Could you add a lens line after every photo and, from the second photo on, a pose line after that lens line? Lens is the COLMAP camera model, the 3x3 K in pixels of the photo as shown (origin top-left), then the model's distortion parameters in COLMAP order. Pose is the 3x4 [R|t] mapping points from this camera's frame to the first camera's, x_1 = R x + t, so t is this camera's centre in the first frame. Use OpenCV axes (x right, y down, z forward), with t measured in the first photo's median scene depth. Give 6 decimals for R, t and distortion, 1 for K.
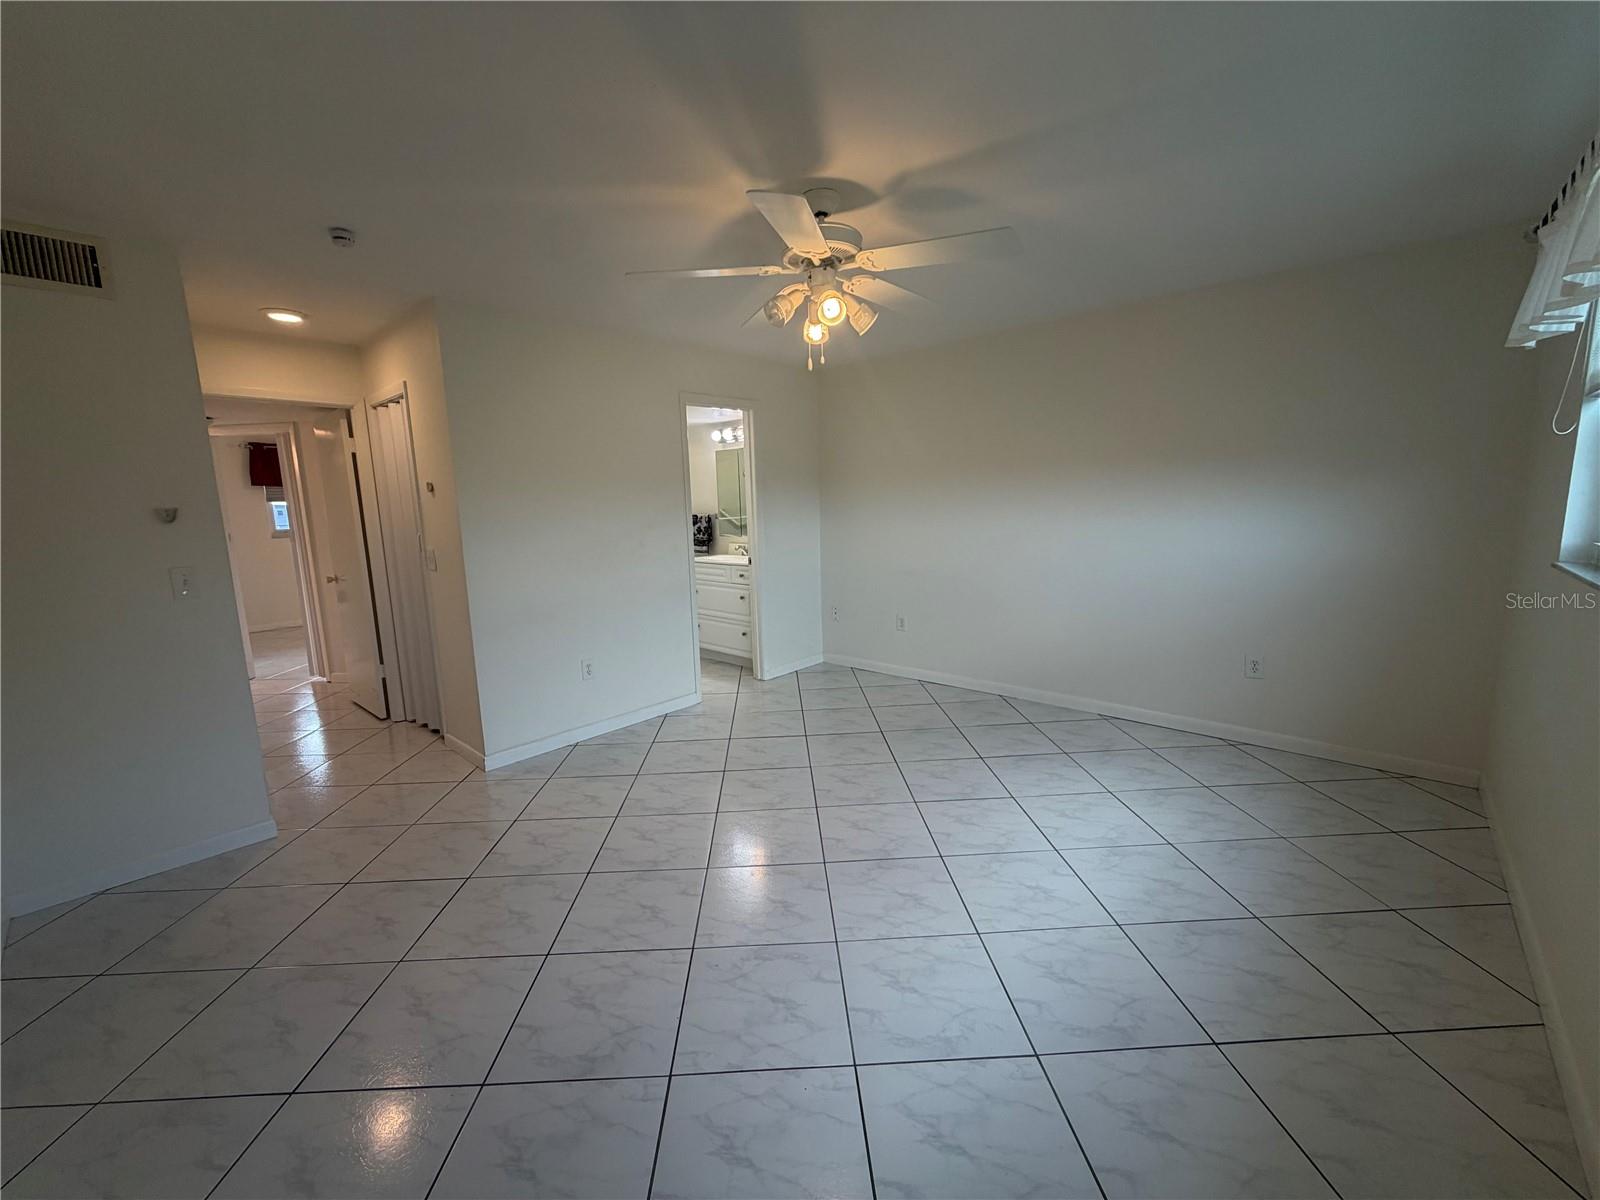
lens RADIAL K [[642.9, 0, 786.8], [0, 642.9, 599.6], [0, 0, 1]] dist [-0.000730, 0.000025]
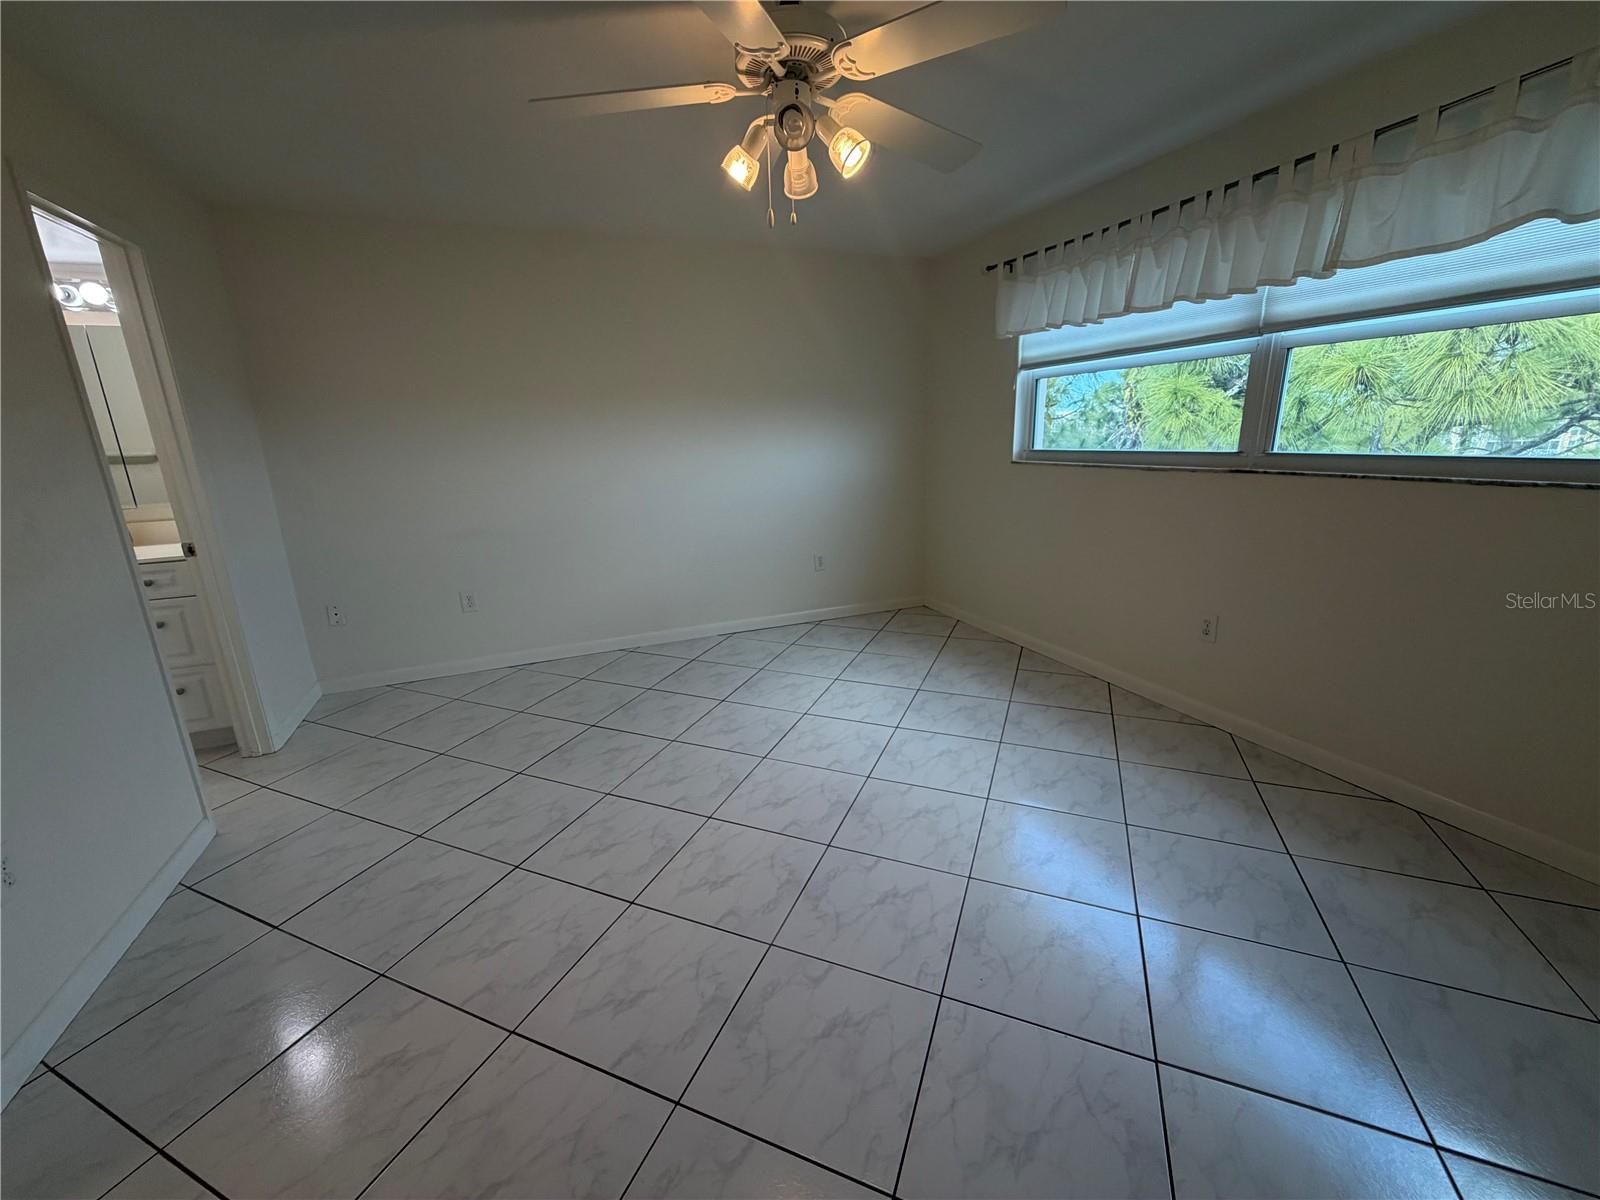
lens RADIAL K [[642.2, 0, 797.2], [0, 642.2, 592.7], [0, 0, 1]] dist [0.001577, -0.000031]
pose [[0.411360, -0.204879, 0.888148, -0.450085], [0.154394, 0.975991, 0.153633, -0.041576], [-0.898301, 0.073926, 0.433116, 0.441636]]
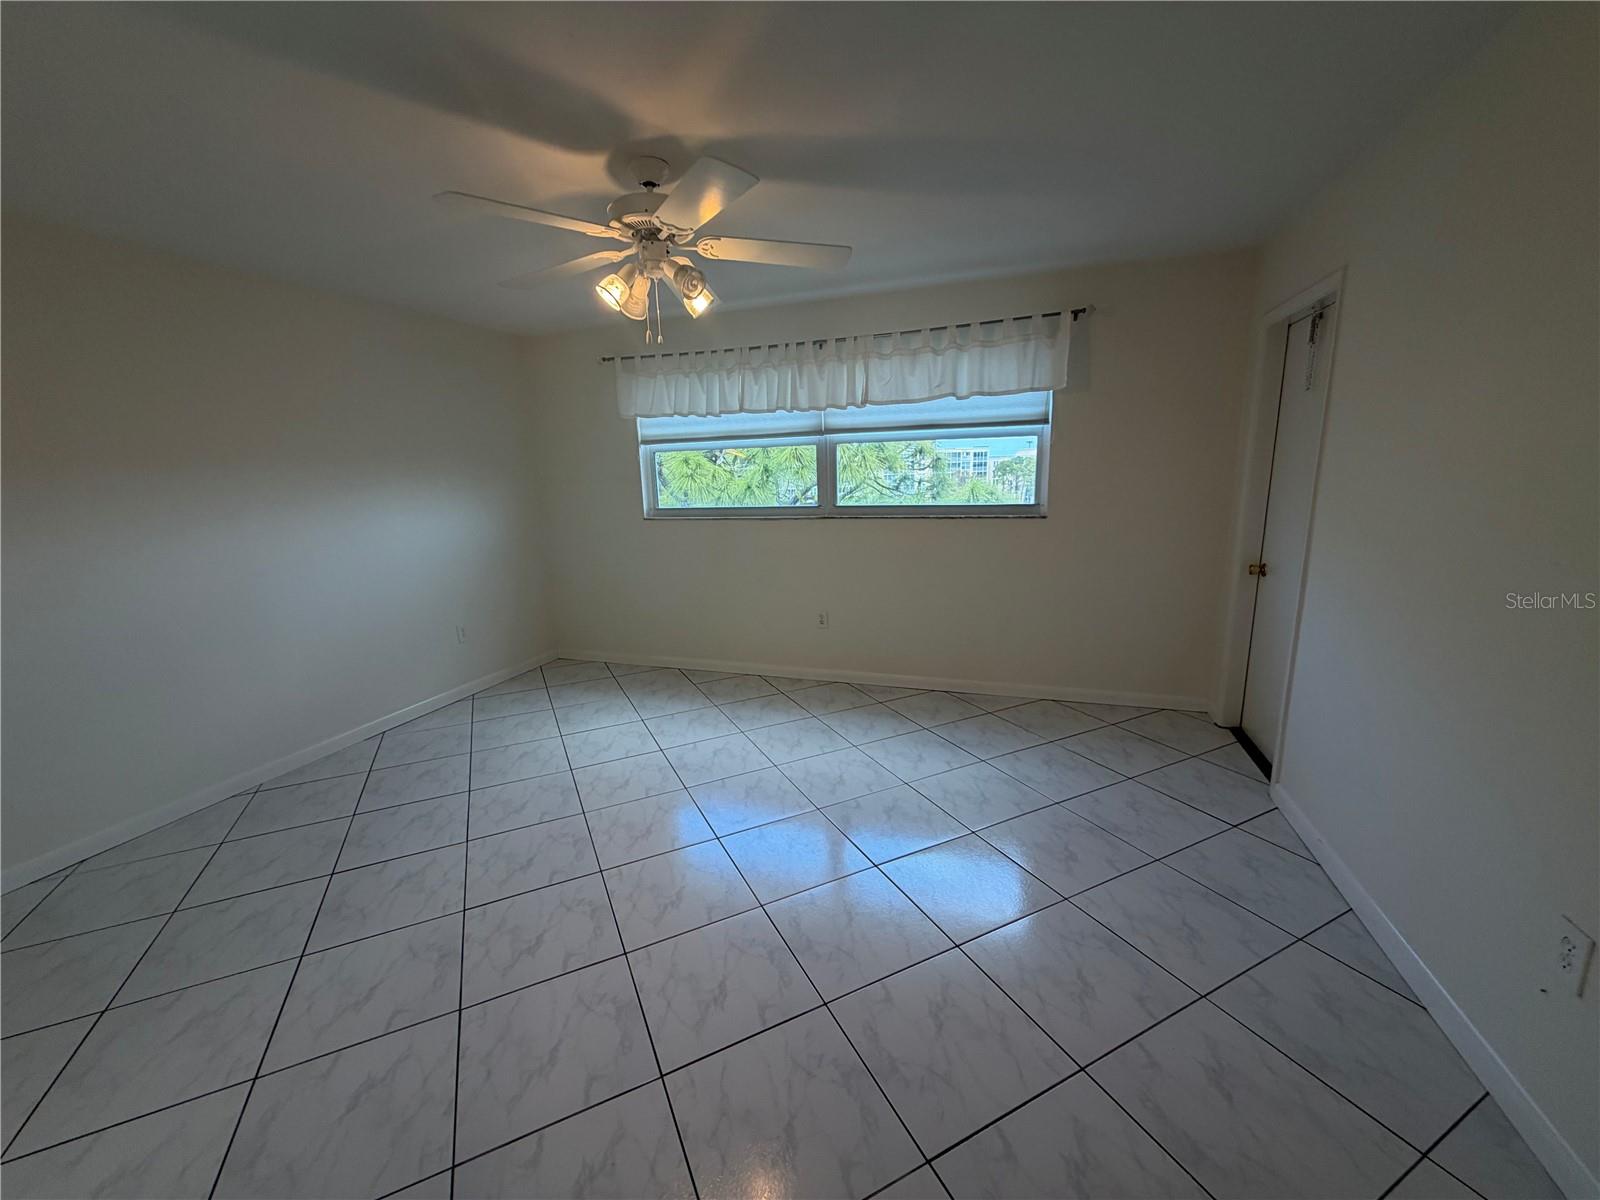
lens RADIAL K [[631.9, 0, 796.3], [0, 631.9, 596.9], [0, 0, 1]] dist [-0.001093, -0.000052]
pose [[-0.410478, -0.140758, 0.900941, -0.592379], [0.177904, 0.956666, 0.230520, -0.122877], [-0.894348, 0.254905, -0.367649, 0.799018]]
